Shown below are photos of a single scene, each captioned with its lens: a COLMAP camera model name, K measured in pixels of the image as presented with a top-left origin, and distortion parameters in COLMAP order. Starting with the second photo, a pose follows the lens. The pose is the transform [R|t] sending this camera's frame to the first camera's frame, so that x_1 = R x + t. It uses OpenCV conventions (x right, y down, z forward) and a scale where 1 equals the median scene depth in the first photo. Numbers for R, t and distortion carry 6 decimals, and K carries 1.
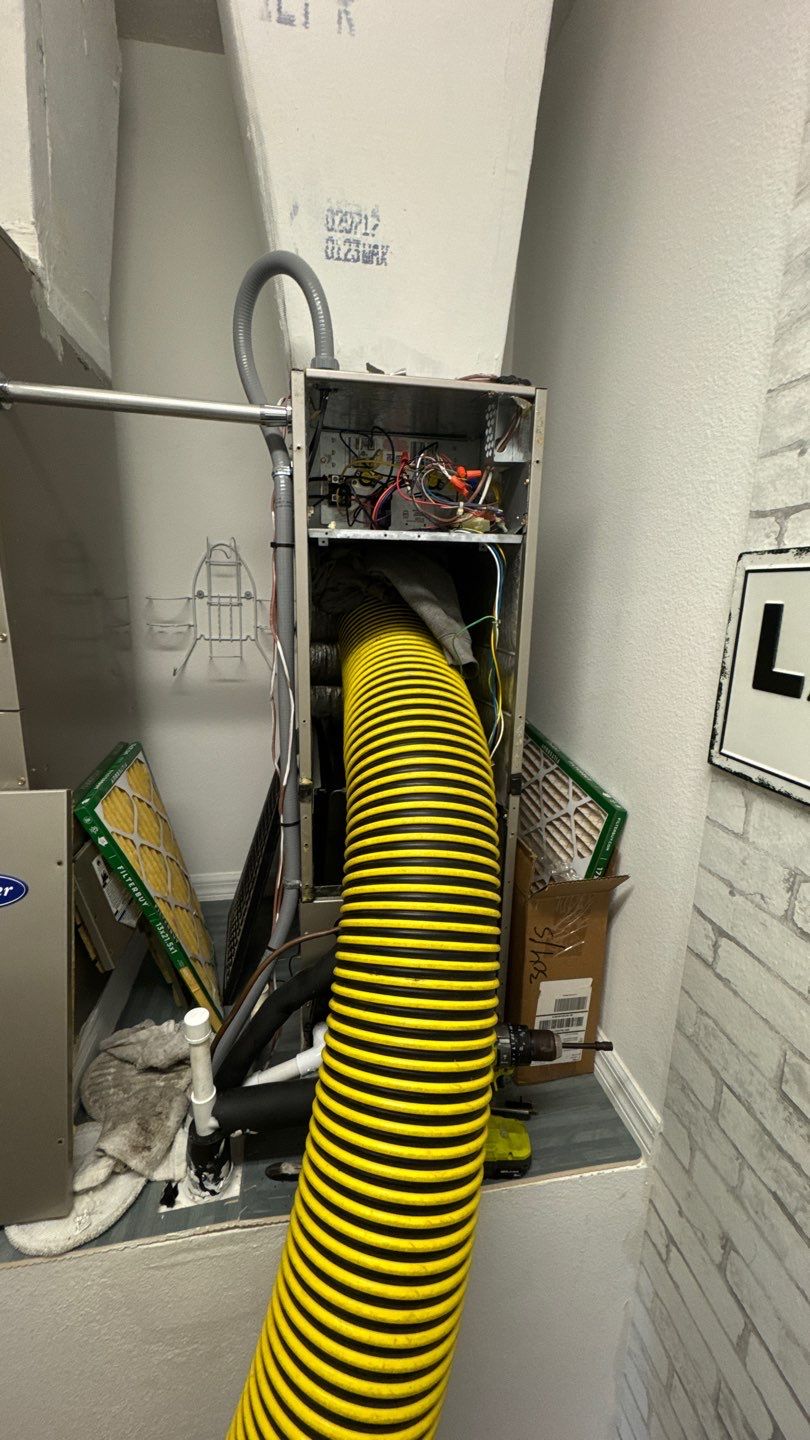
lens RADIAL K [[576.7, 0, 405.0], [0, 576.7, 720.0], [0, 0, 1]] dist [-0.000513, 0.000081]
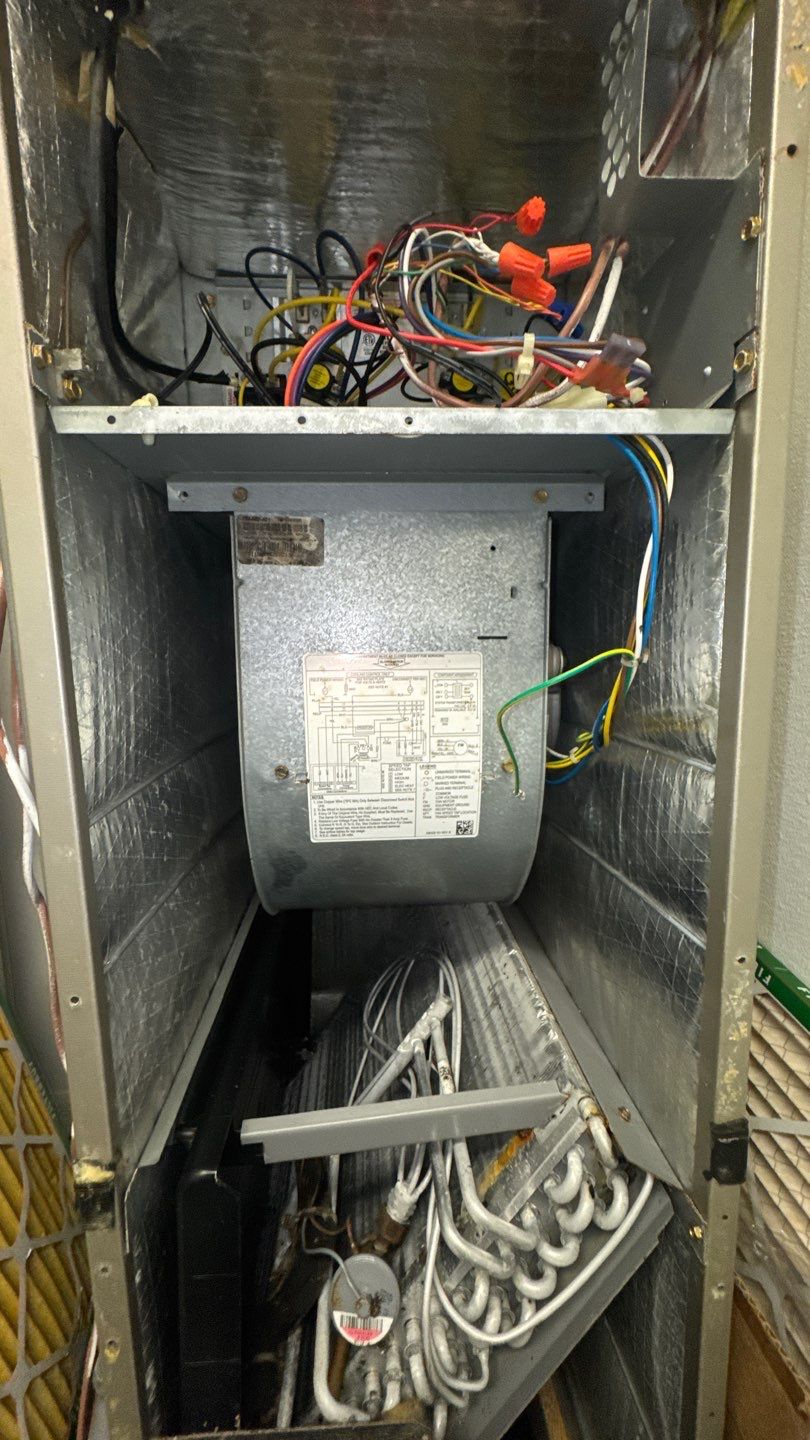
lens RADIAL K [[576.7, 0, 405.0], [0, 576.7, 720.0], [0, 0, 1]] dist [-0.000513, 0.000081]
pose [[0.995410, -0.028024, -0.091507, 0.036961], [0.020387, 0.996311, -0.083356, -0.102511], [0.093505, 0.081107, 0.992310, 0.558923]]
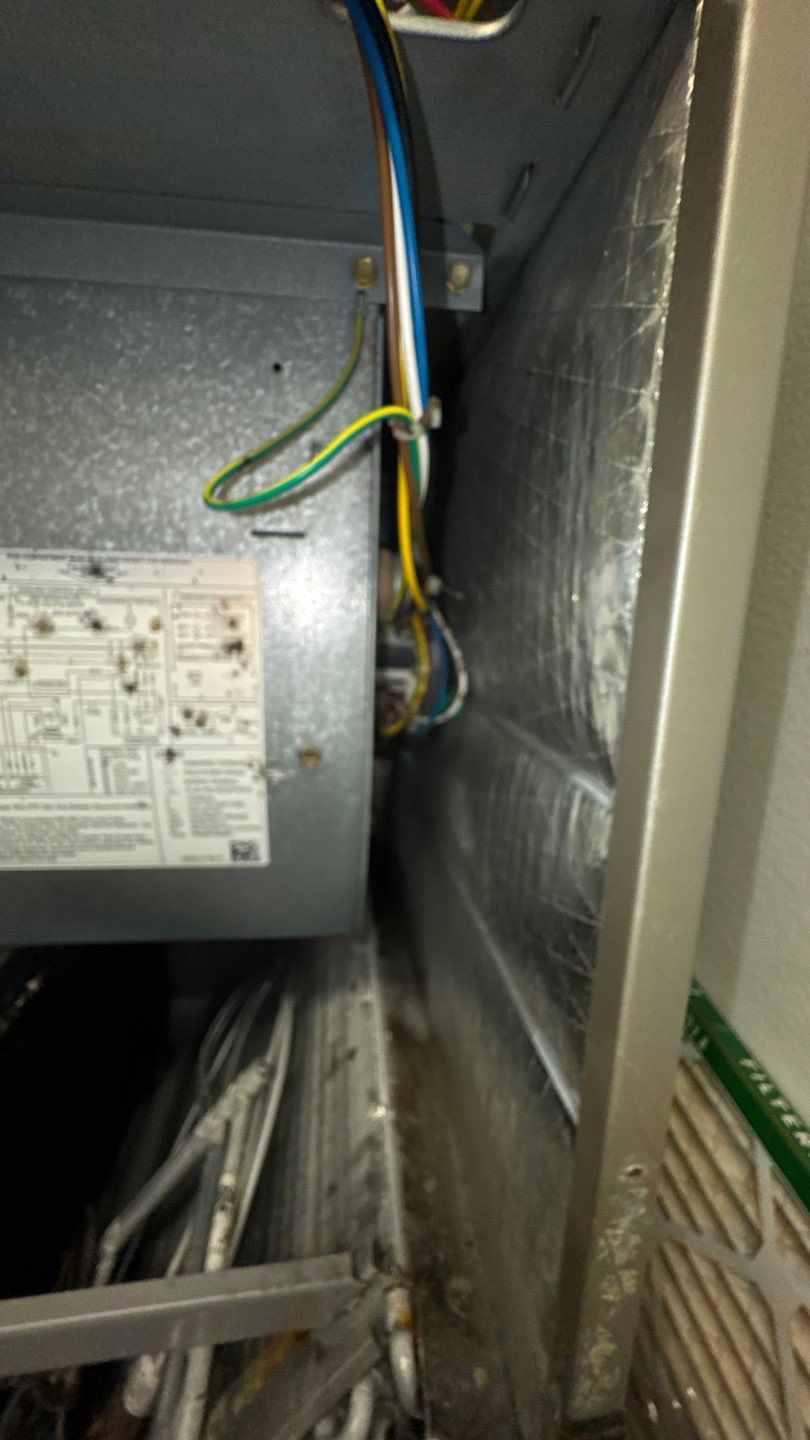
lens RADIAL K [[604.6, 0, 405.0], [0, 604.6, 720.0], [0, 0, 1]] dist [-0.008139, 0.000096]
pose [[0.999096, 0.014153, -0.040083, 0.117980], [-0.013788, 0.999861, 0.009385, -0.120072], [0.040210, -0.008823, 0.999152, 0.709912]]
